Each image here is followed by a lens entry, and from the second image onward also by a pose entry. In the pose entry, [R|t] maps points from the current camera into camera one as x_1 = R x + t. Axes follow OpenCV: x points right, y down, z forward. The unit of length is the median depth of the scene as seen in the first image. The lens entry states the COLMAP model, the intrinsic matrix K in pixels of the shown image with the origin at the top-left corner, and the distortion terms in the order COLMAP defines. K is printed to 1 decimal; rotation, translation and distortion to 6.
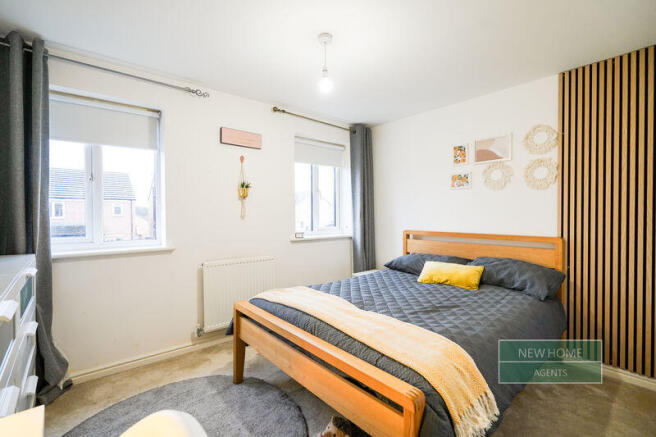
lens RADIAL K [[299.0, 0, 326.9], [0, 299.0, 216.6], [0, 0, 1]] dist [0.000506, -0.000113]
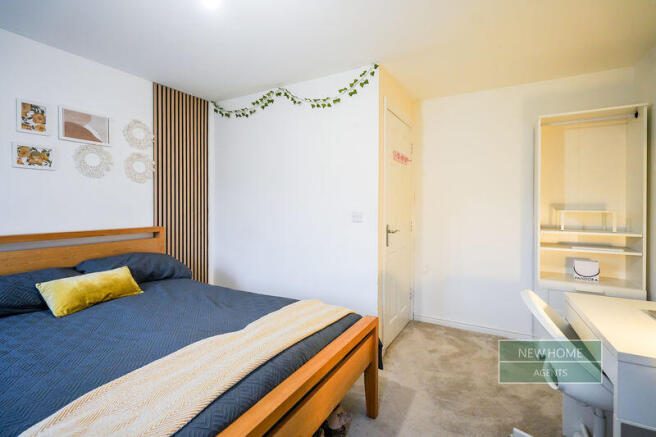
lens RADIAL K [[304.6, 0, 327.3], [0, 304.6, 205.6], [0, 0, 1]] dist [-0.000387, -0.000053]
pose [[-0.344460, -0.008797, 0.938760, -0.466812], [-0.001293, 0.999960, 0.008896, -0.019100], [-0.938800, 0.001850, -0.344457, 0.681180]]
